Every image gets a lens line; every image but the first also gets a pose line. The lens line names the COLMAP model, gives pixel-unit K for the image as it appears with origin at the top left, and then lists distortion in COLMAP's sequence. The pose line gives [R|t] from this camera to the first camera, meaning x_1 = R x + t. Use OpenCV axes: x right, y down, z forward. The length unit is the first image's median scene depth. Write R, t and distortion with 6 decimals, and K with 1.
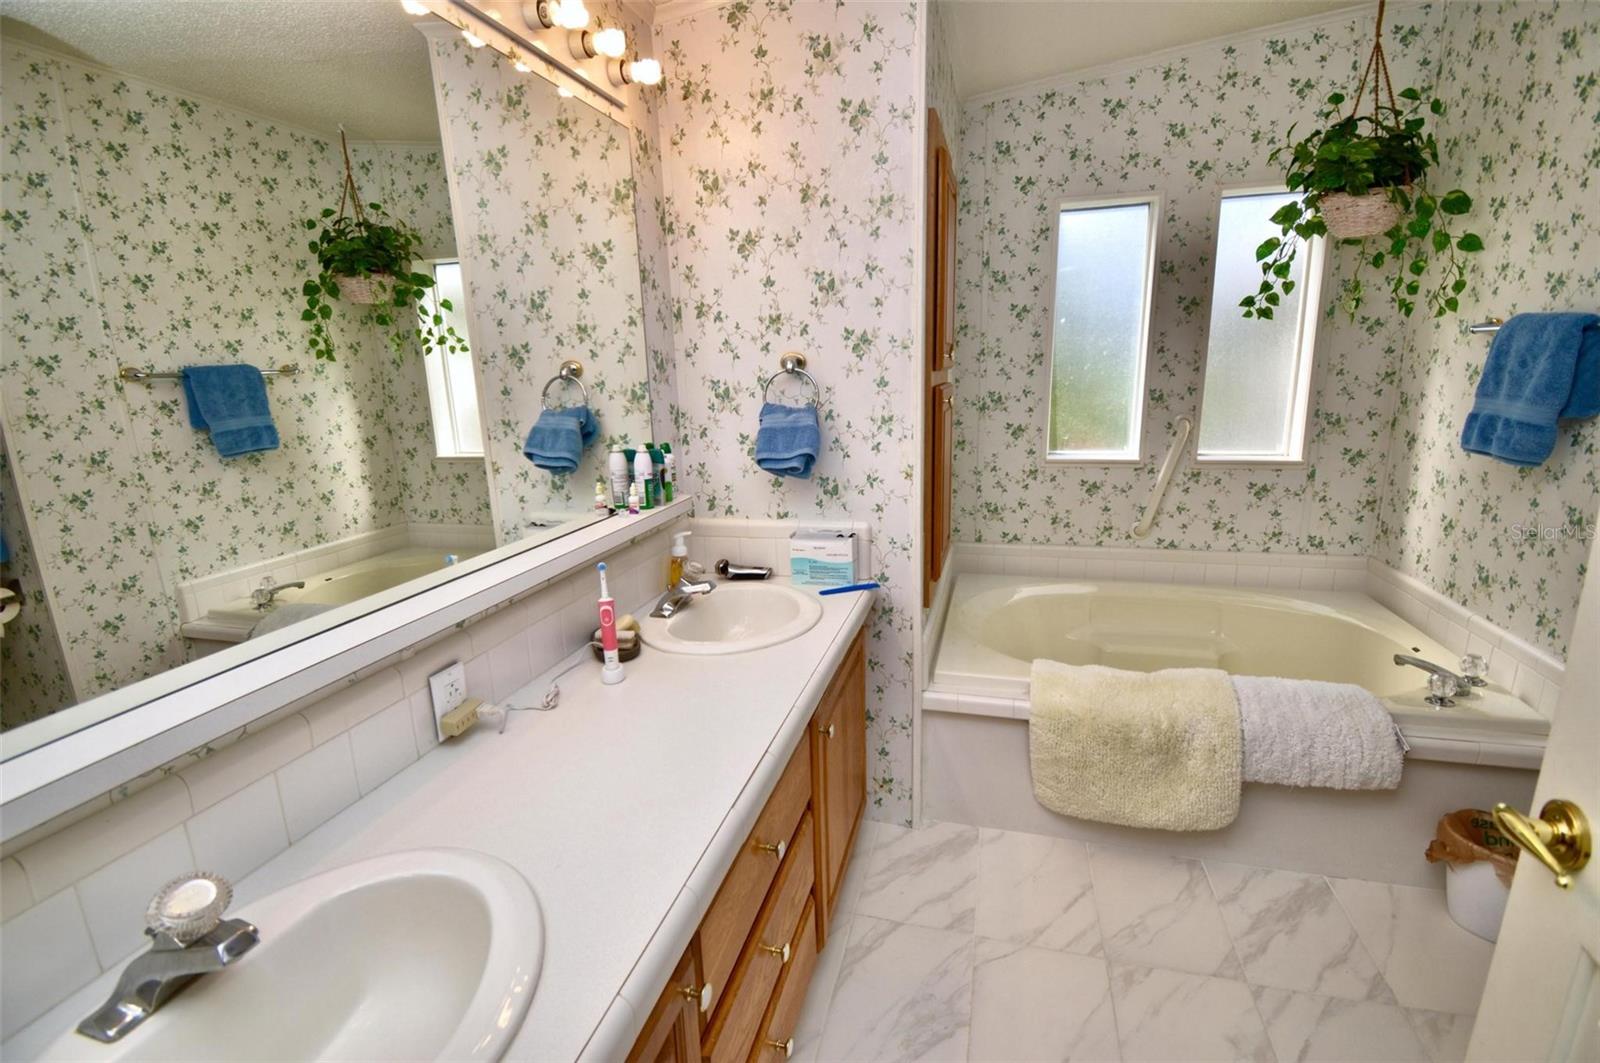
lens RADIAL K [[717.6, 0, 805.6], [0, 717.6, 526.0], [0, 0, 1]] dist [-0.023444, -0.003296]
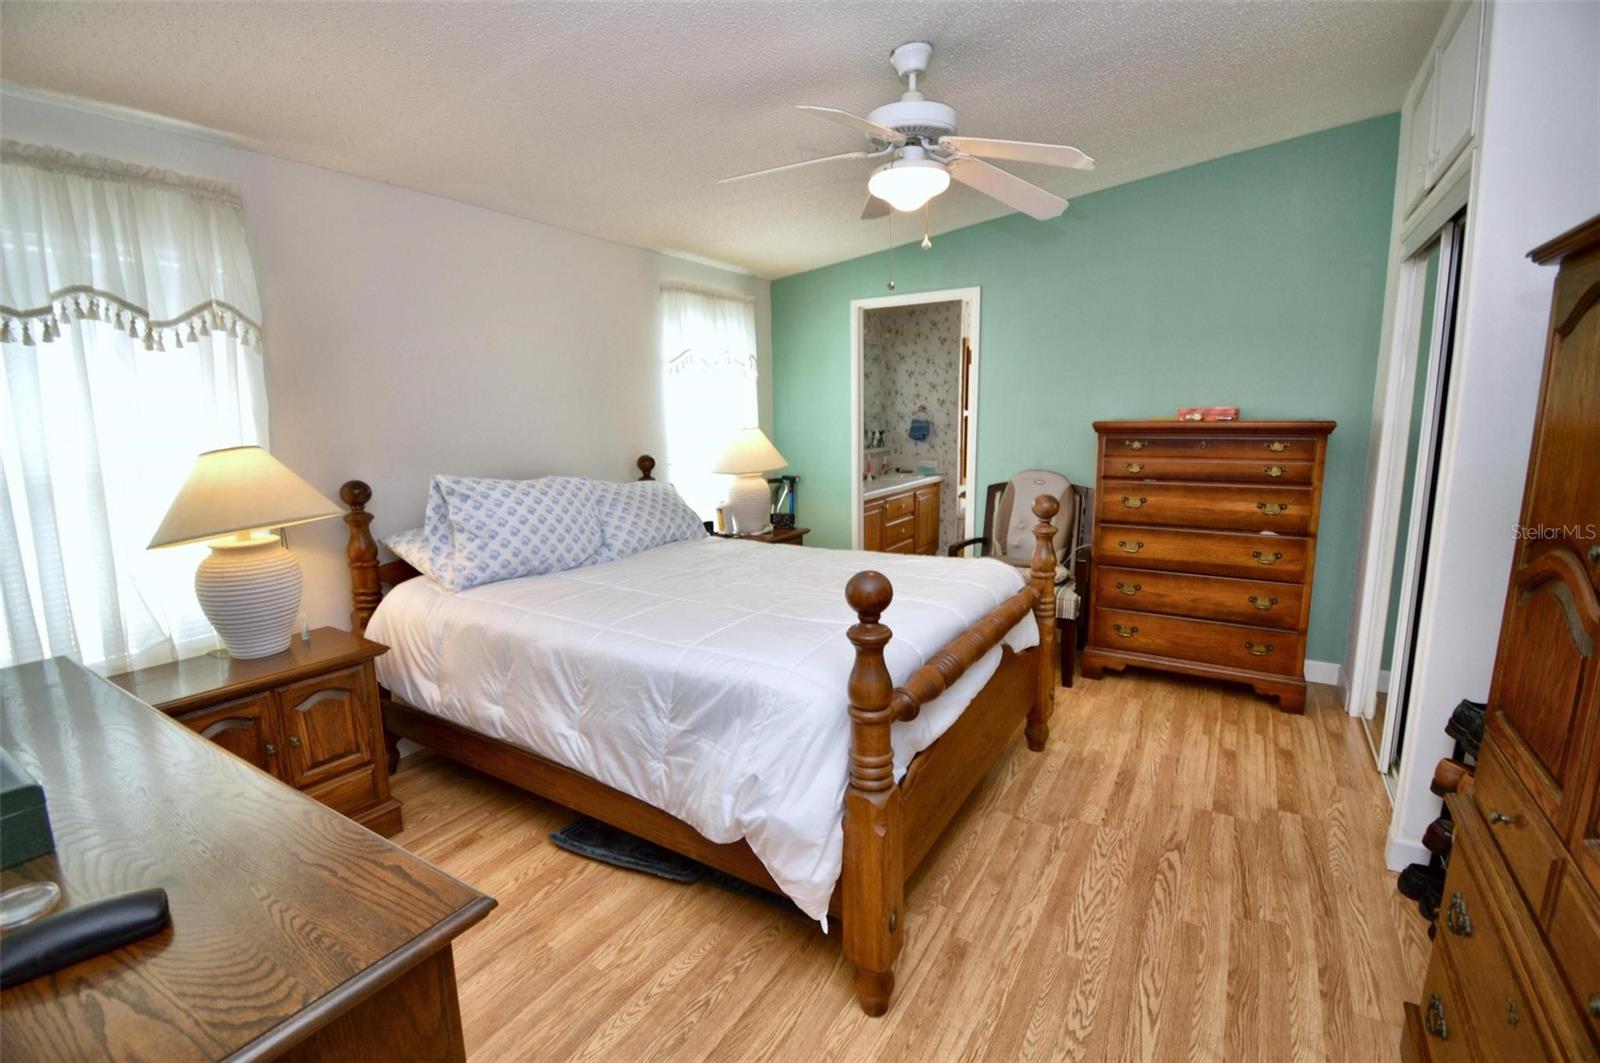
lens RADIAL K [[717.6, 0, 805.0], [0, 717.6, 541.8], [0, 0, 1]] dist [-0.023444, -0.003296]
pose [[0.974244, 0.060447, -0.217243, 0.222206], [-0.071681, 0.996448, -0.044200, 0.610163], [0.213800, 0.058634, 0.975116, -2.458051]]
